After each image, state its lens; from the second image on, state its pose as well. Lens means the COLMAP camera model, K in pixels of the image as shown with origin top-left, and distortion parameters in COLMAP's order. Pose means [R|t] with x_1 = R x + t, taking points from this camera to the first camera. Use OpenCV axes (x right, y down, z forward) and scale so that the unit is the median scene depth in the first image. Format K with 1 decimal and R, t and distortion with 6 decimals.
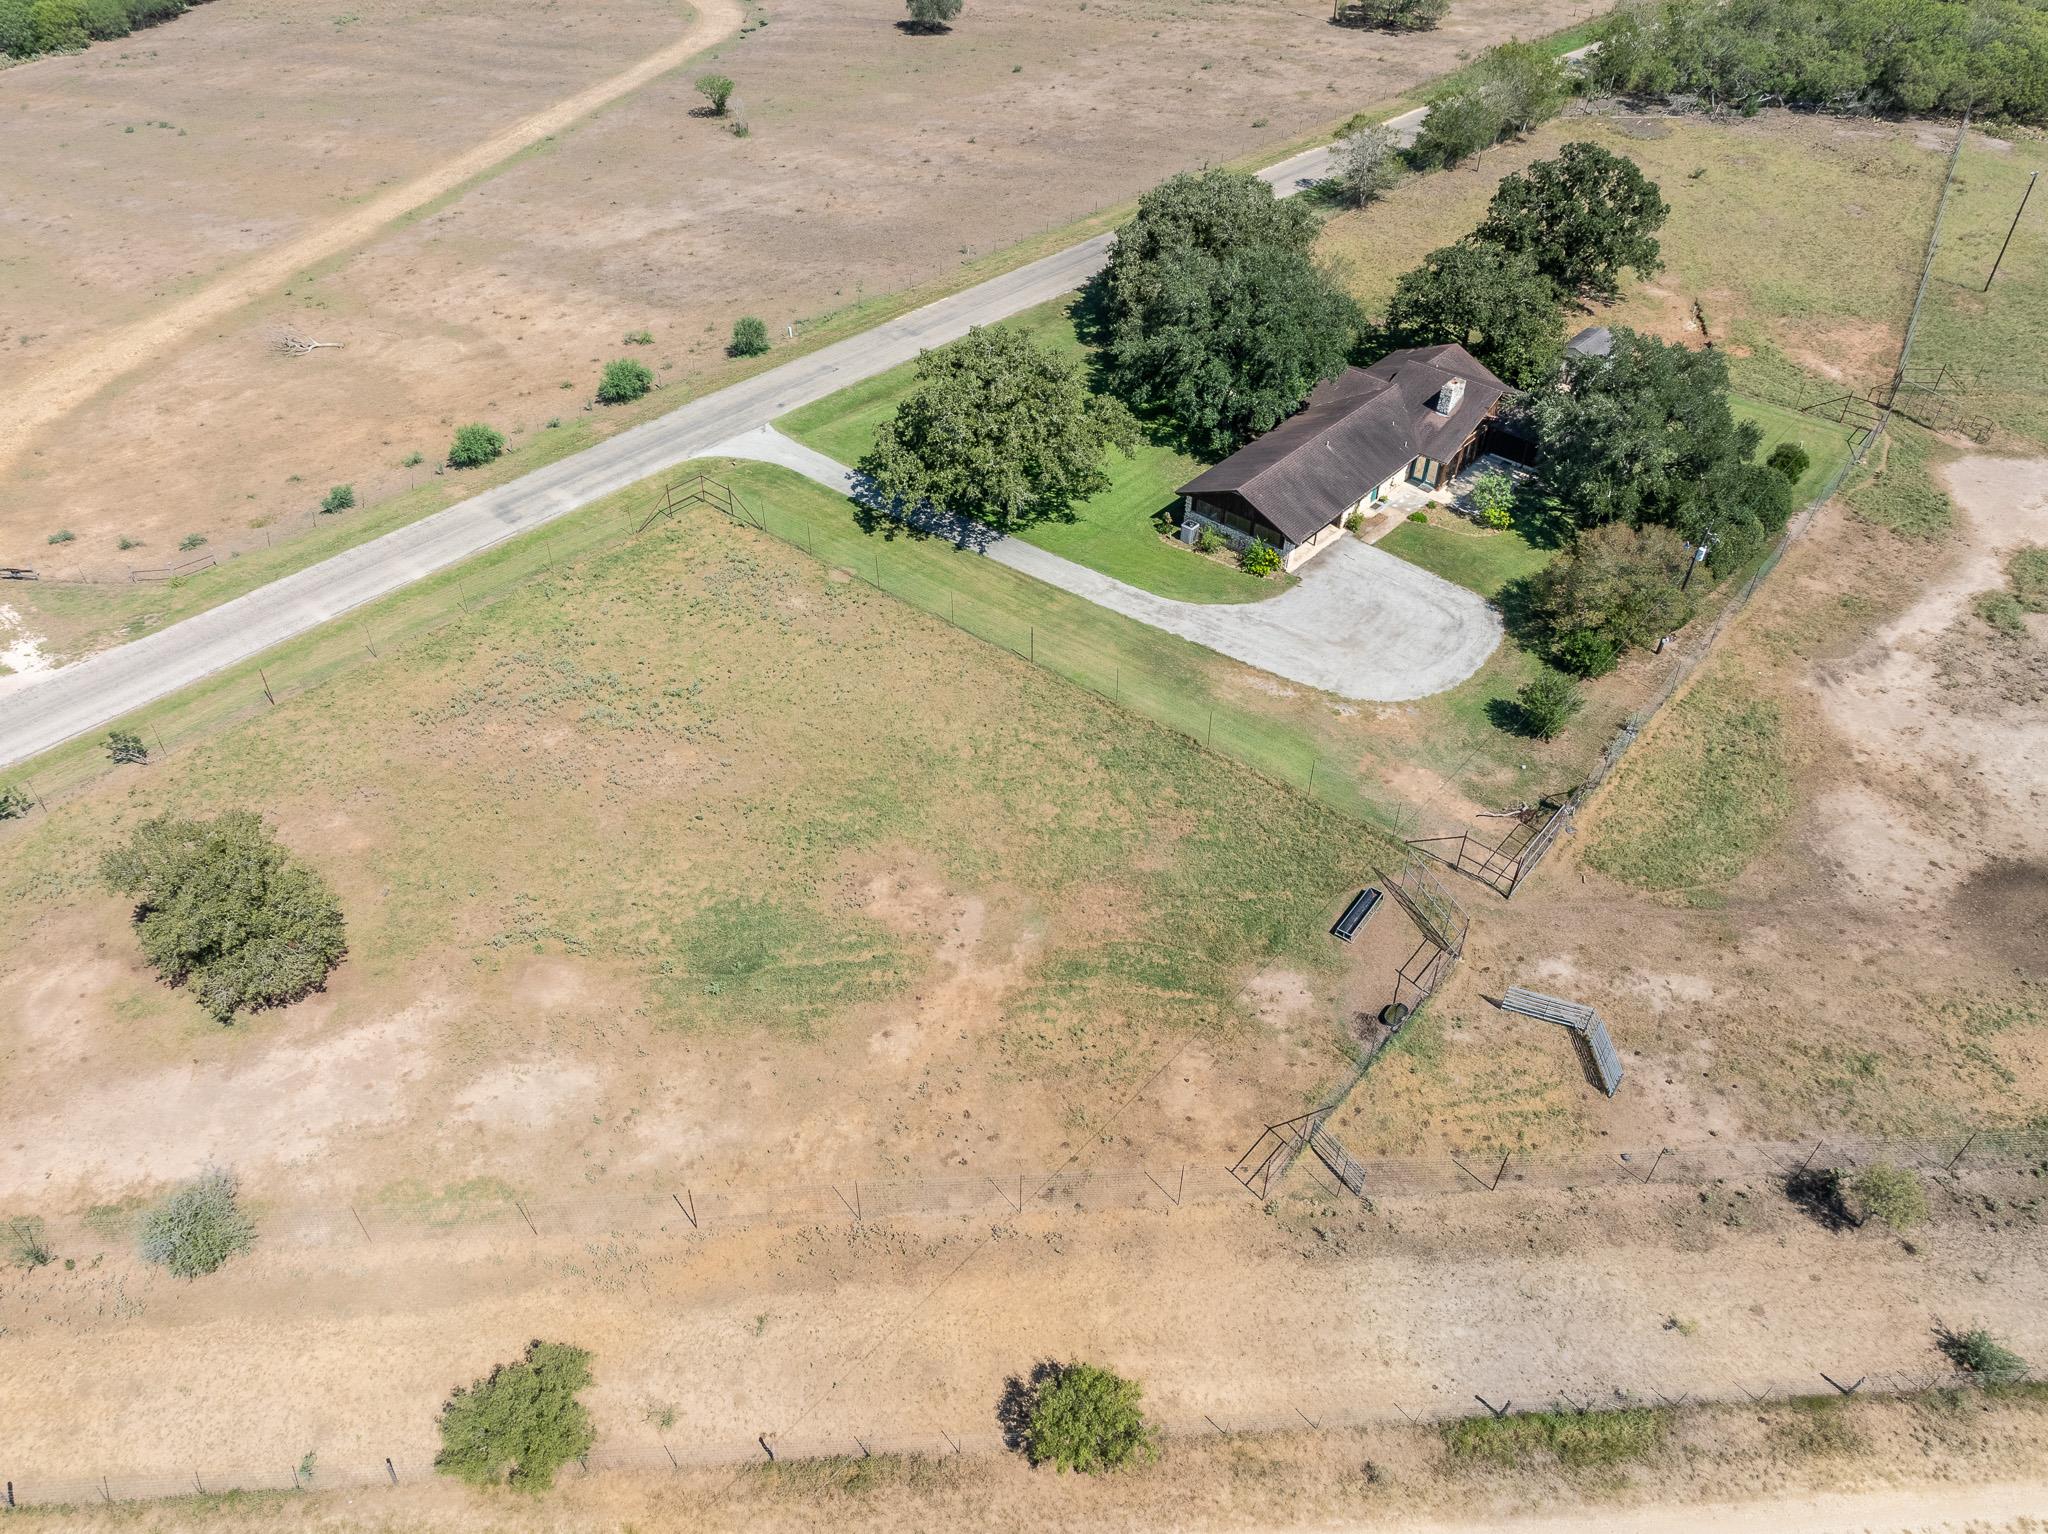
lens RADIAL K [[1463.4, 0, 1017.0], [0, 1463.4, 762.4], [0, 0, 1]] dist [-0.043255, 0.034271]
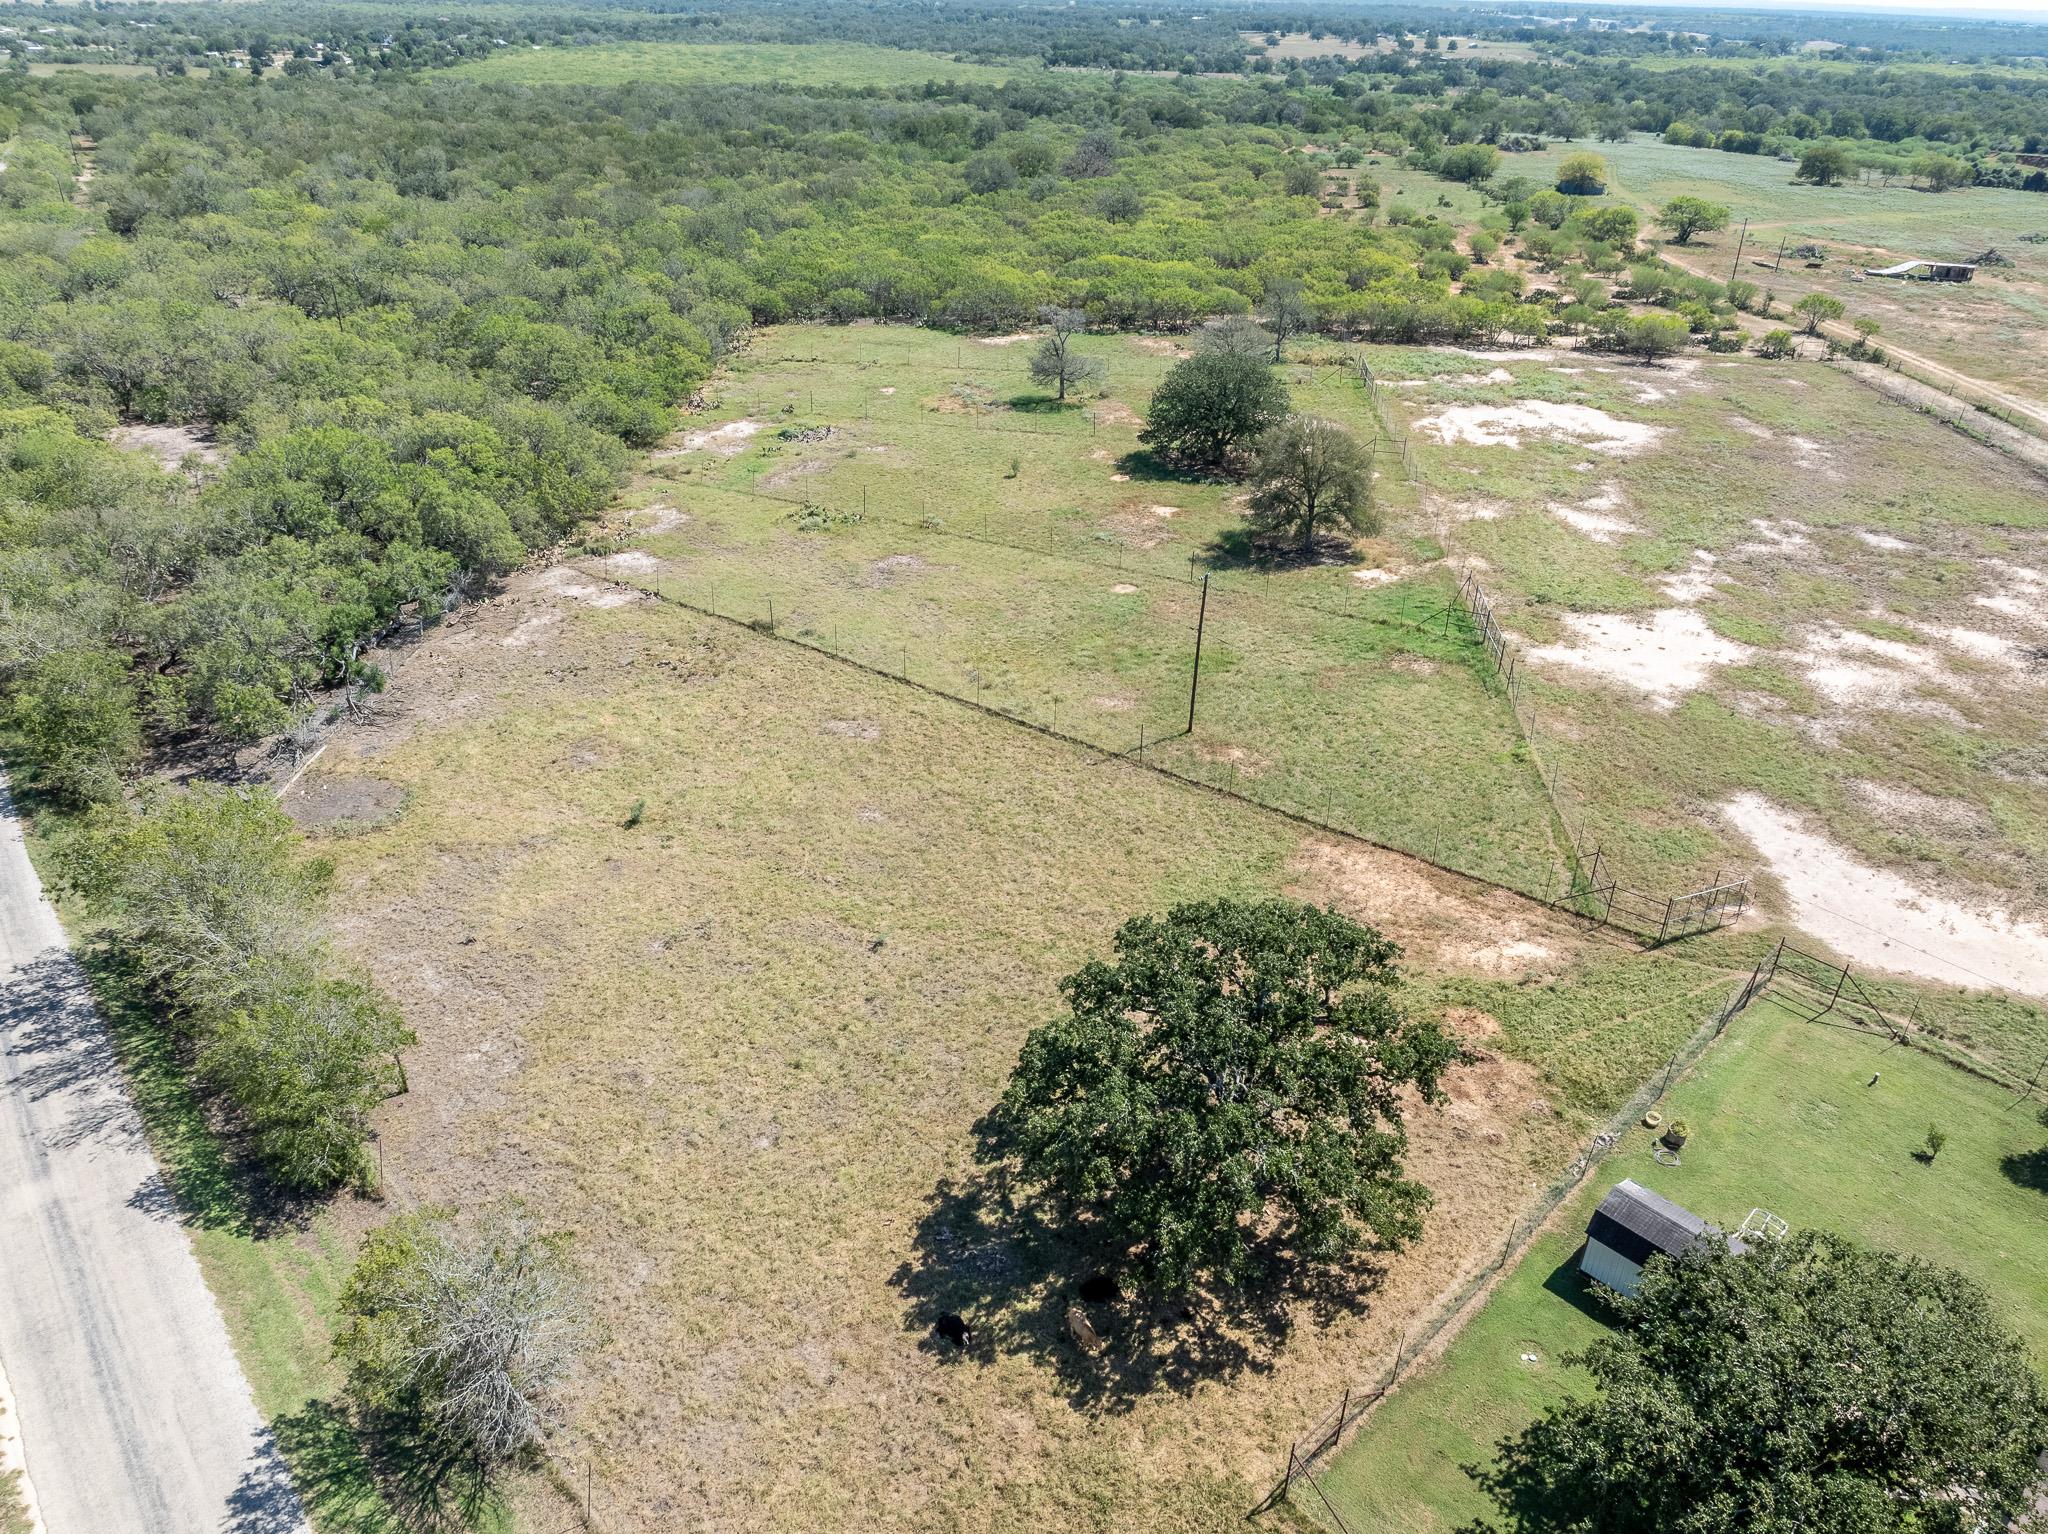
lens RADIAL K [[1463.4, 0, 1017.0], [0, 1463.4, 762.4], [0, 0, 1]] dist [-0.043255, 0.034271]
pose [[0.121502, -0.483663, 0.866780, 0.050190], [0.631651, 0.711290, 0.308357, -0.757776], [-0.765672, 0.510037, 0.391929, 1.026550]]
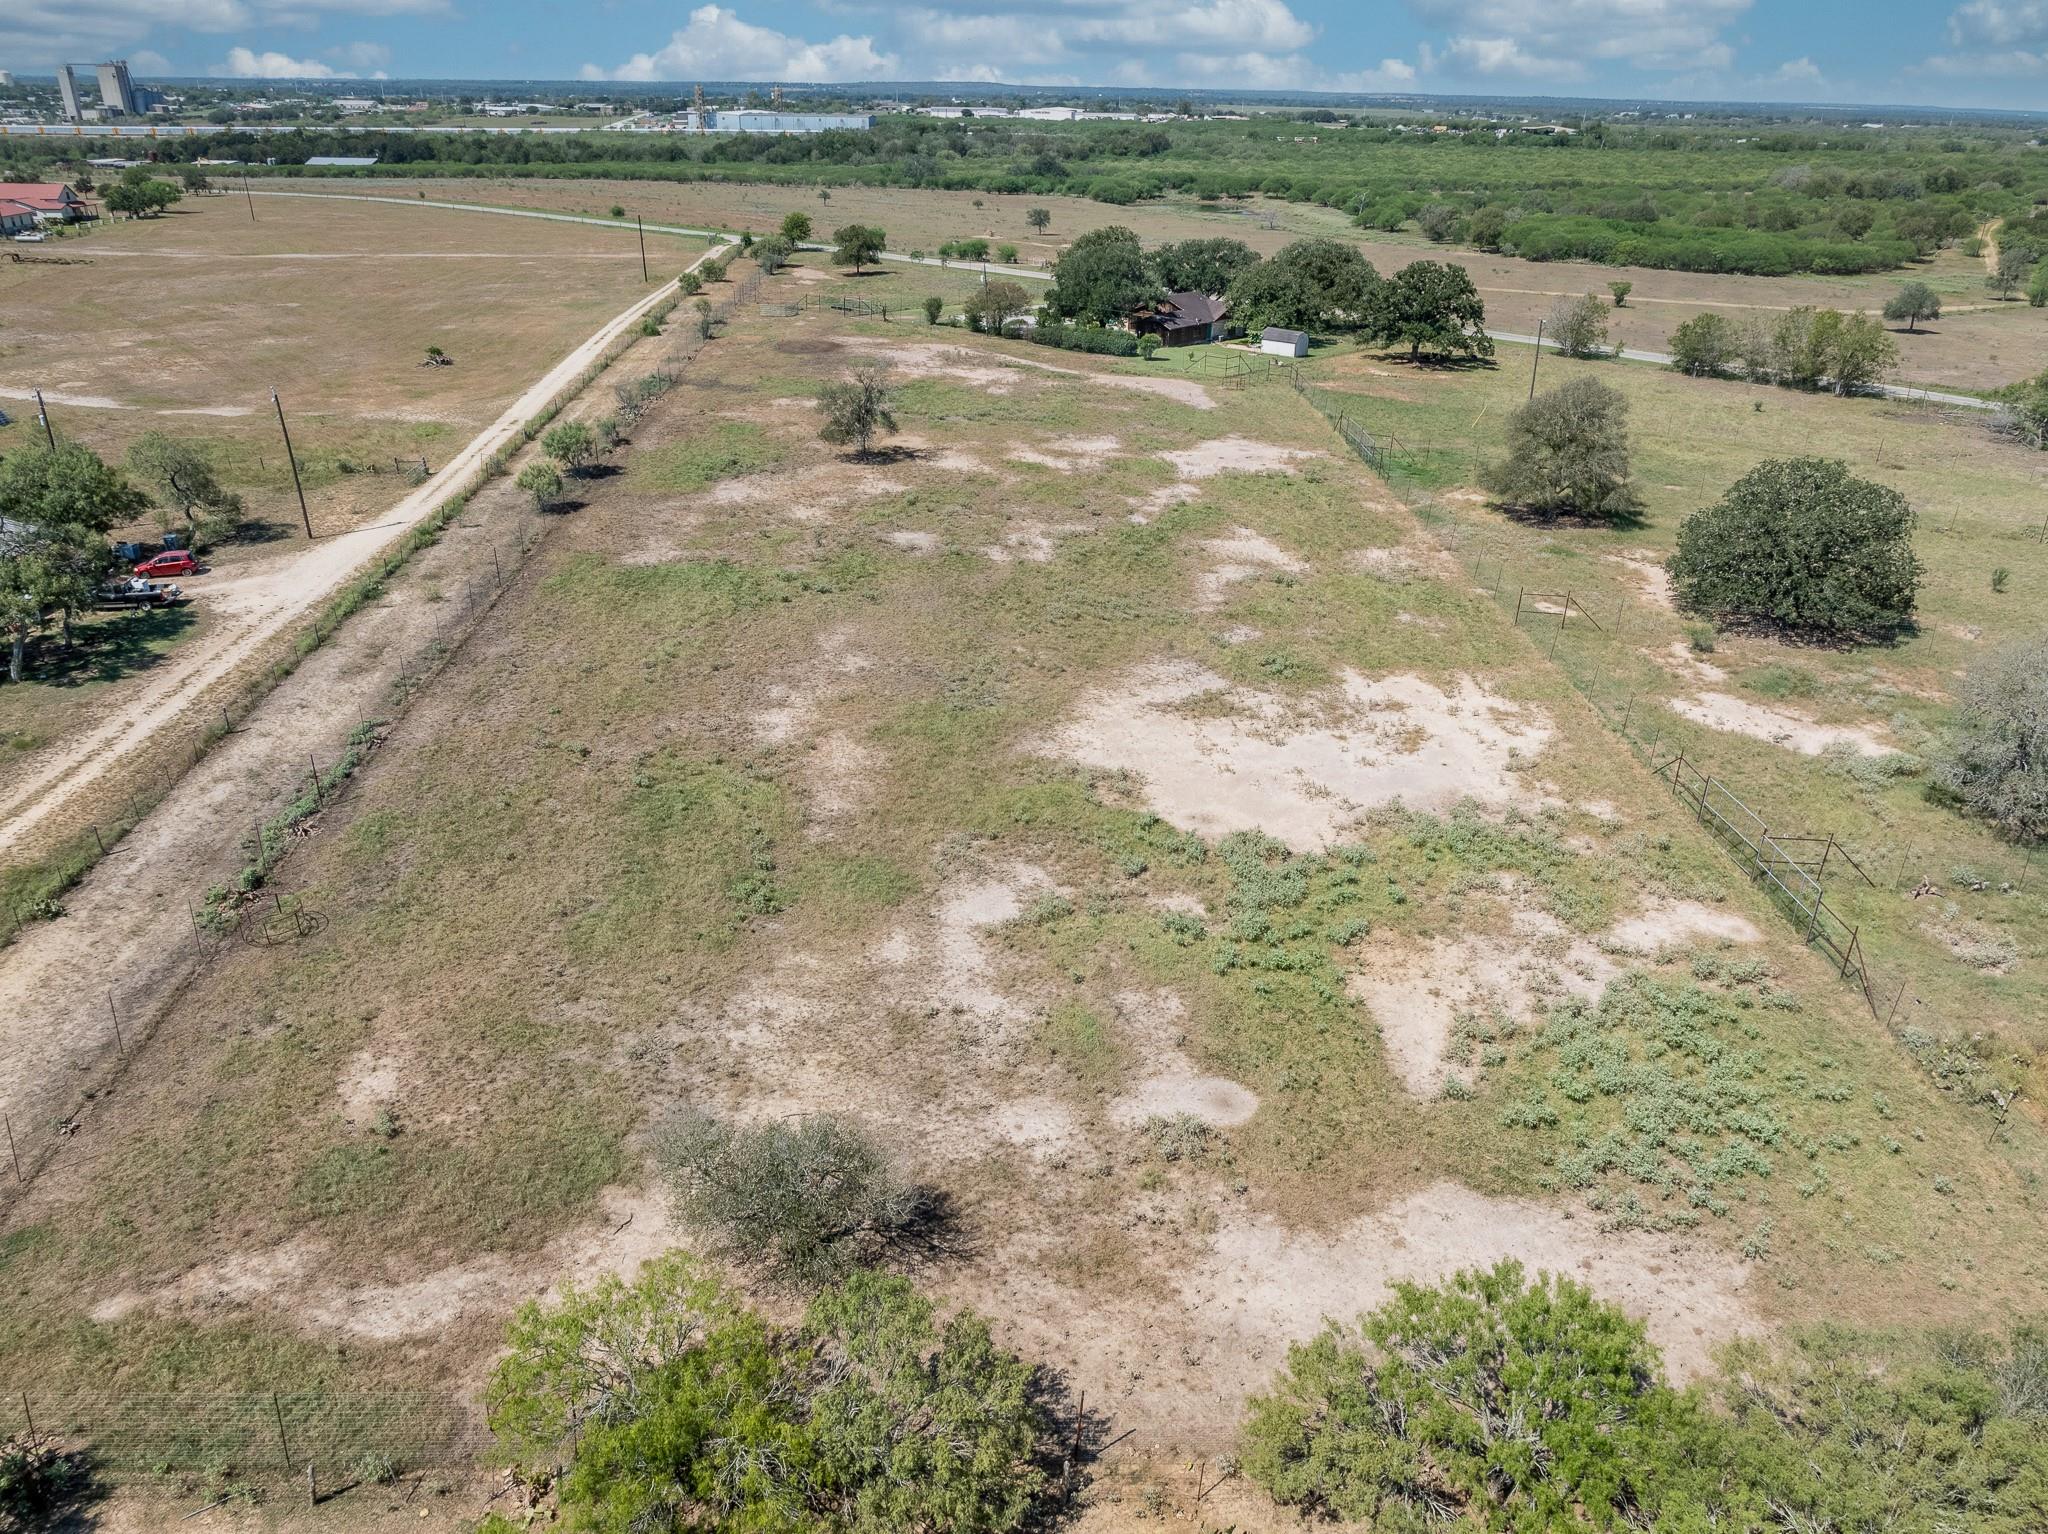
lens RADIAL K [[1463.4, 0, 1017.0], [0, 1463.4, 762.4], [0, 0, 1]] dist [-0.043255, 0.034271]
pose [[-0.006620, 0.409960, -0.912080, 2.360501], [-0.659347, 0.683951, 0.312206, -0.305556], [0.751810, 0.603444, 0.265778, 0.716206]]
